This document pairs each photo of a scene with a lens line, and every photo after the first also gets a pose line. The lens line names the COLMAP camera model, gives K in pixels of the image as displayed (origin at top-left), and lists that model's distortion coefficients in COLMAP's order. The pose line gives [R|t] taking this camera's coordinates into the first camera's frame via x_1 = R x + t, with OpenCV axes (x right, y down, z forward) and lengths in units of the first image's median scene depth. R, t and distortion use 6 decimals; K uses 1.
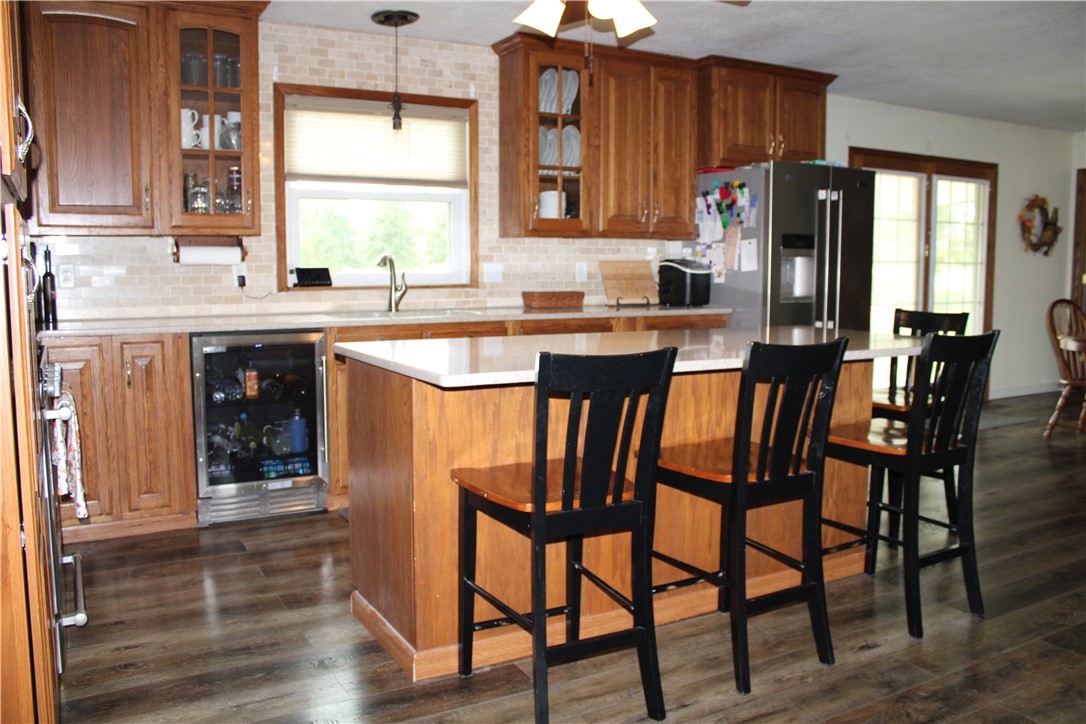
lens RADIAL K [[882.3, 0, 500.3], [0, 882.3, 361.4], [0, 0, 1]] dist [-0.175515, 0.122525]
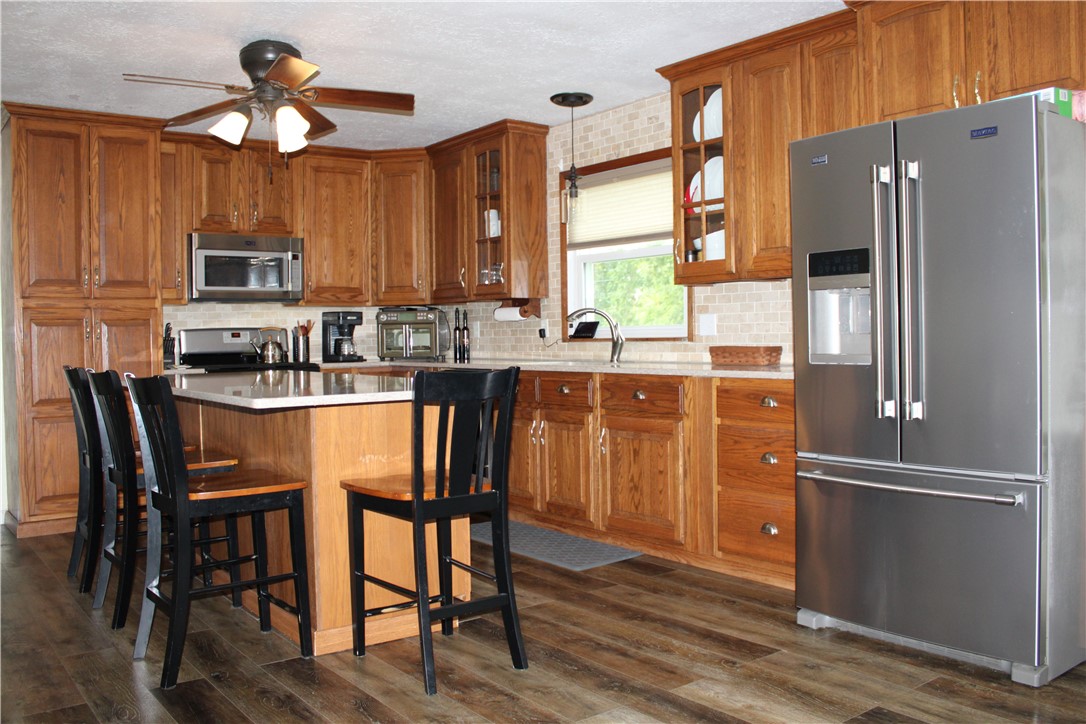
lens RADIAL K [[896.9, 0, 550.2], [0, 896.9, 357.2], [0, 0, 1]] dist [-0.167171, 0.144993]
pose [[0.172260, 0.019413, -0.984860, 0.962313], [-0.097771, 0.995206, 0.002516, -0.059721], [0.980187, 0.095858, 0.173332, 0.755198]]
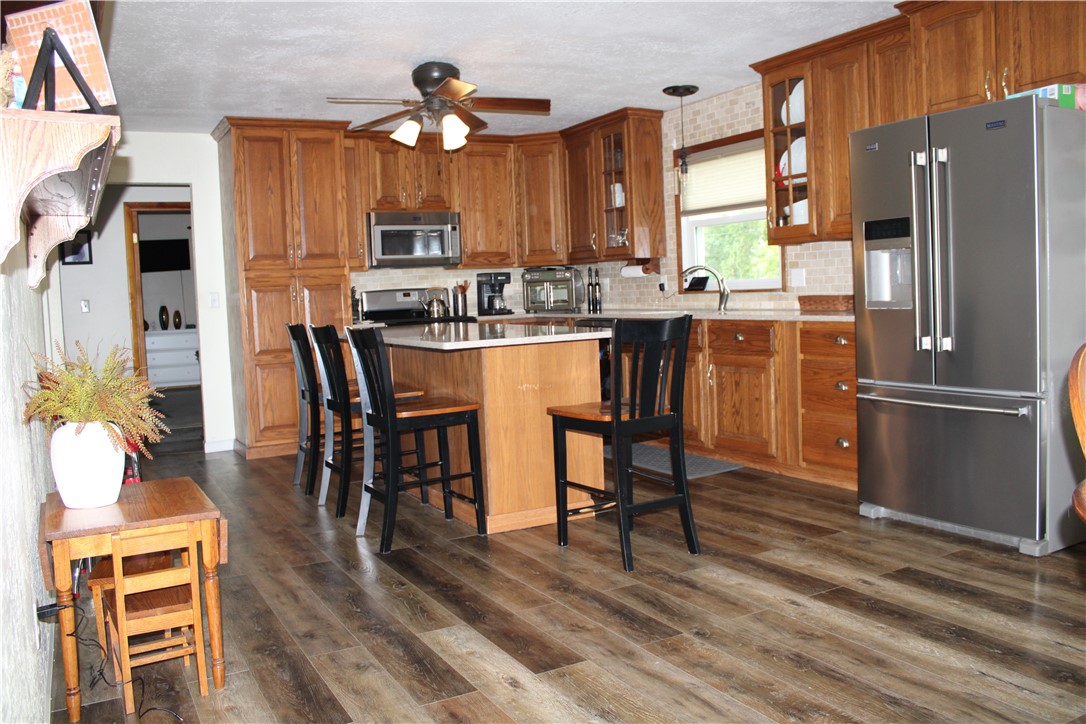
lens RADIAL K [[896.9, 0, 550.2], [0, 896.9, 357.2], [0, 0, 1]] dist [-0.167171, 0.144993]
pose [[0.025291, 0.072006, -0.997084, 1.194463], [-0.074138, 0.994791, 0.069960, -0.062988], [0.996927, 0.072153, 0.030498, 0.738050]]
